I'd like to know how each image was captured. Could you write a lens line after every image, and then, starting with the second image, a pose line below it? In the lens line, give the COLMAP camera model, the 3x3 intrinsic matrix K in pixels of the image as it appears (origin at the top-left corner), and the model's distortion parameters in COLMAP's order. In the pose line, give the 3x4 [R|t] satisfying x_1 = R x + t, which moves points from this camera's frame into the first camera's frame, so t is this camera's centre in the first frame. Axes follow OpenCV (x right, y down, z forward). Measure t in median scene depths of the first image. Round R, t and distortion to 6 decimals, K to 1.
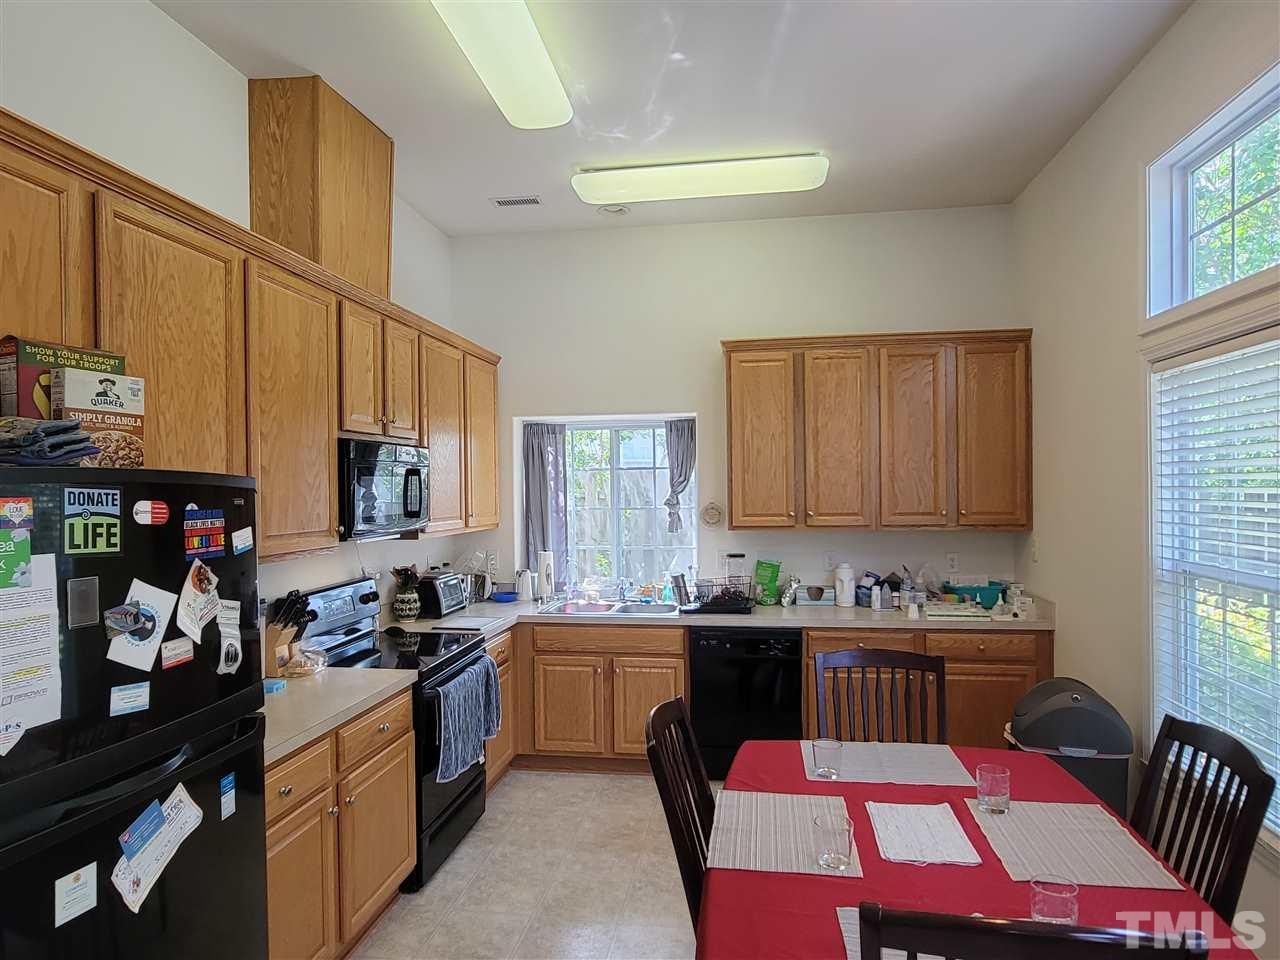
lens RADIAL K [[800.5, 0, 642.6], [0, 800.5, 491.5], [0, 0, 1]] dist [-0.004797, 0.003288]
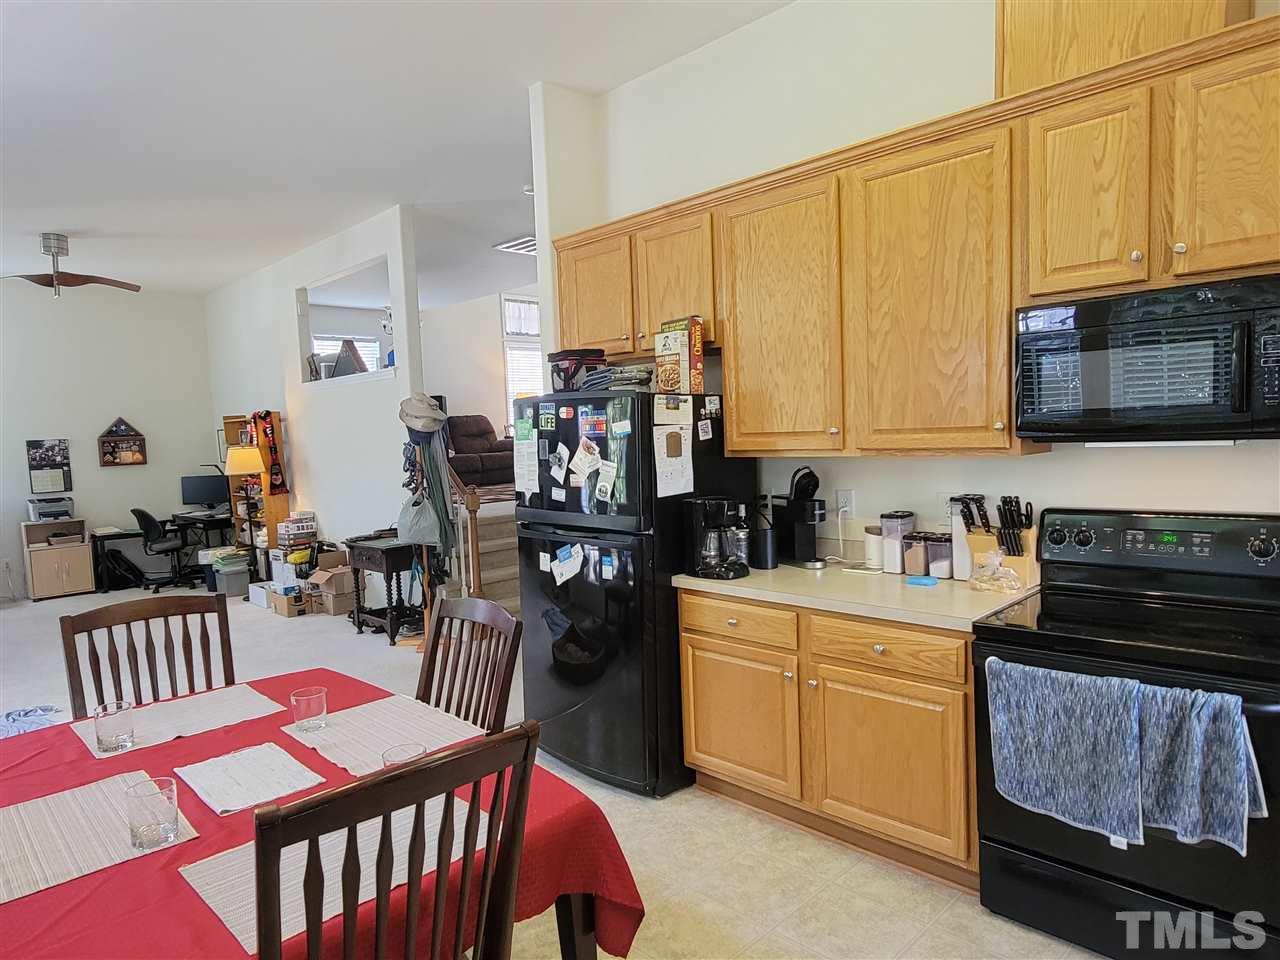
lens RADIAL K [[800.5, 0, 642.5], [0, 800.5, 496.6], [0, 0, 1]] dist [-0.004797, 0.003288]
pose [[-0.597503, 0.095291, -0.796184, 1.023903], [0.038001, 0.995163, 0.090587, 0.065912], [0.800965, 0.023870, -0.598235, 2.520527]]
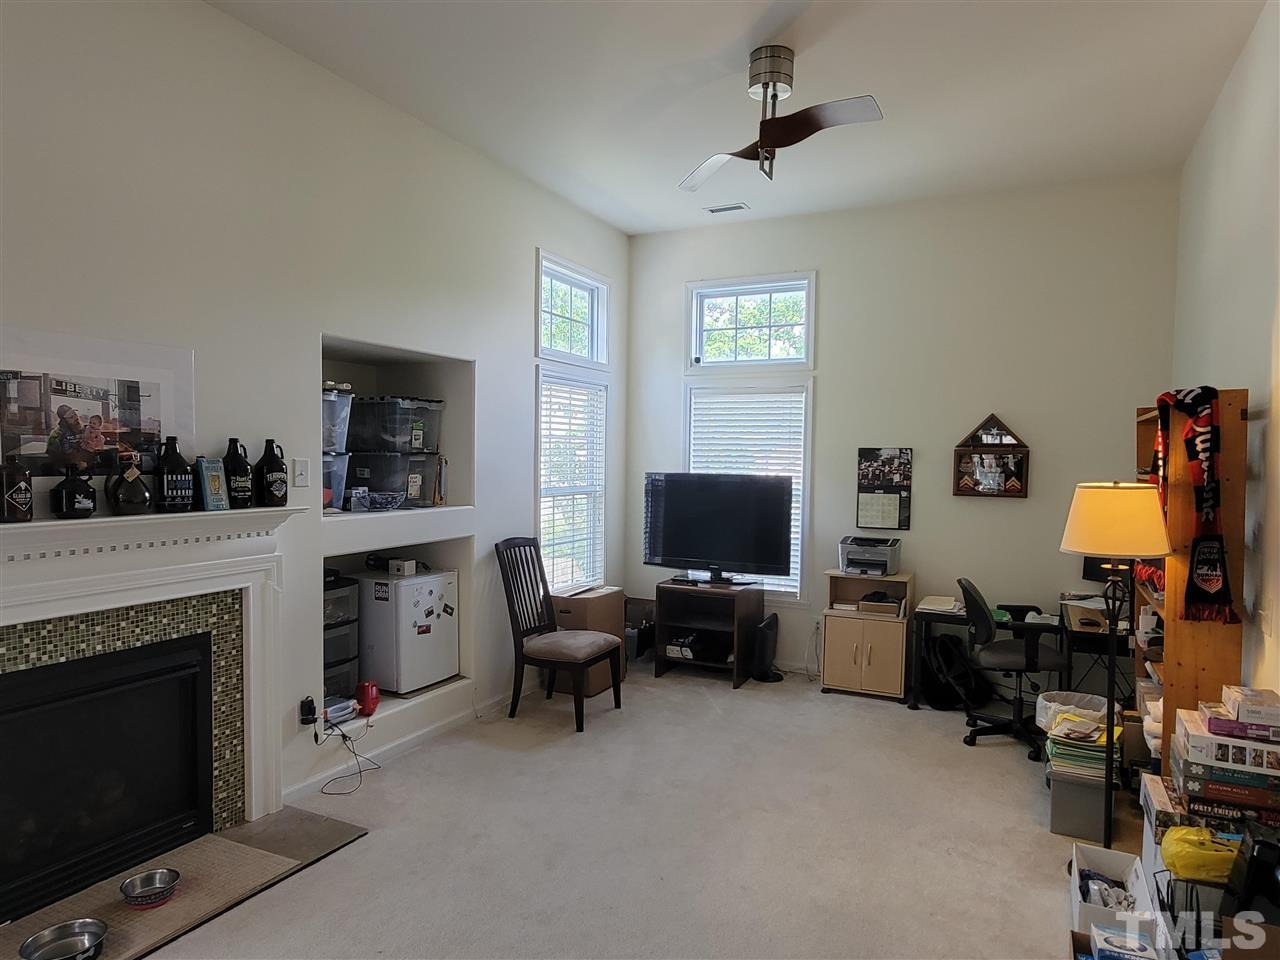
lens RADIAL K [[800.5, 0, 637.9], [0, 800.5, 504.5], [0, 0, 1]] dist [-0.004797, 0.003288]
pose [[-0.951074, -0.023378, 0.308078, -1.044457], [-0.003920, 0.997966, 0.063626, 0.048315], [-0.308939, 0.059306, -0.949231, -0.382307]]
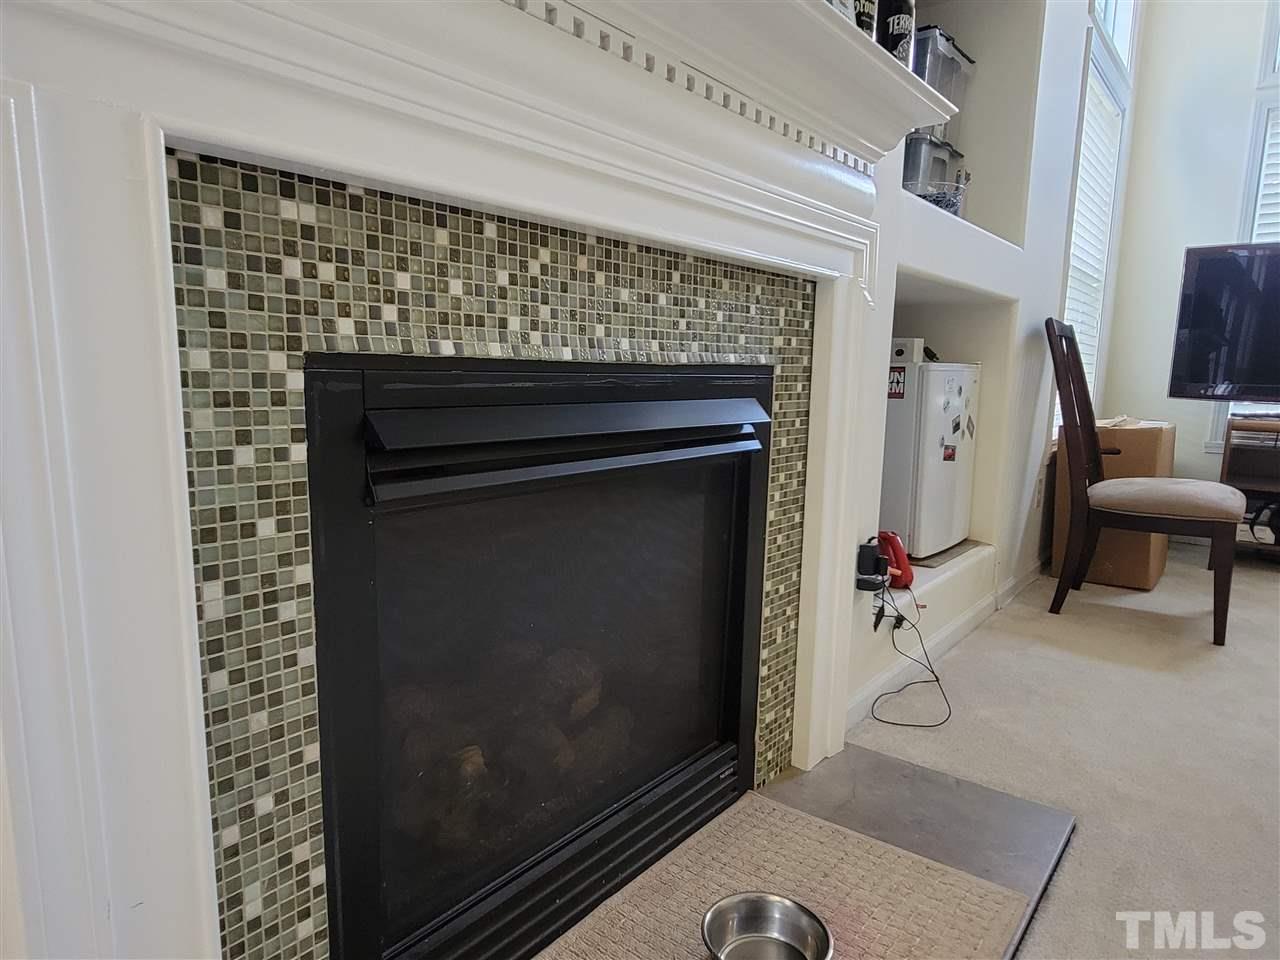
lens RADIAL K [[800.5, 0, 636.4], [0, 800.5, 500.9], [0, 0, 1]] dist [-0.004797, 0.003288]
pose [[-0.861372, -0.087647, 0.500357, 0.315103], [-0.005288, 0.986496, 0.163700, 0.522405], [-0.507948, 0.138361, -0.850203, -1.095010]]
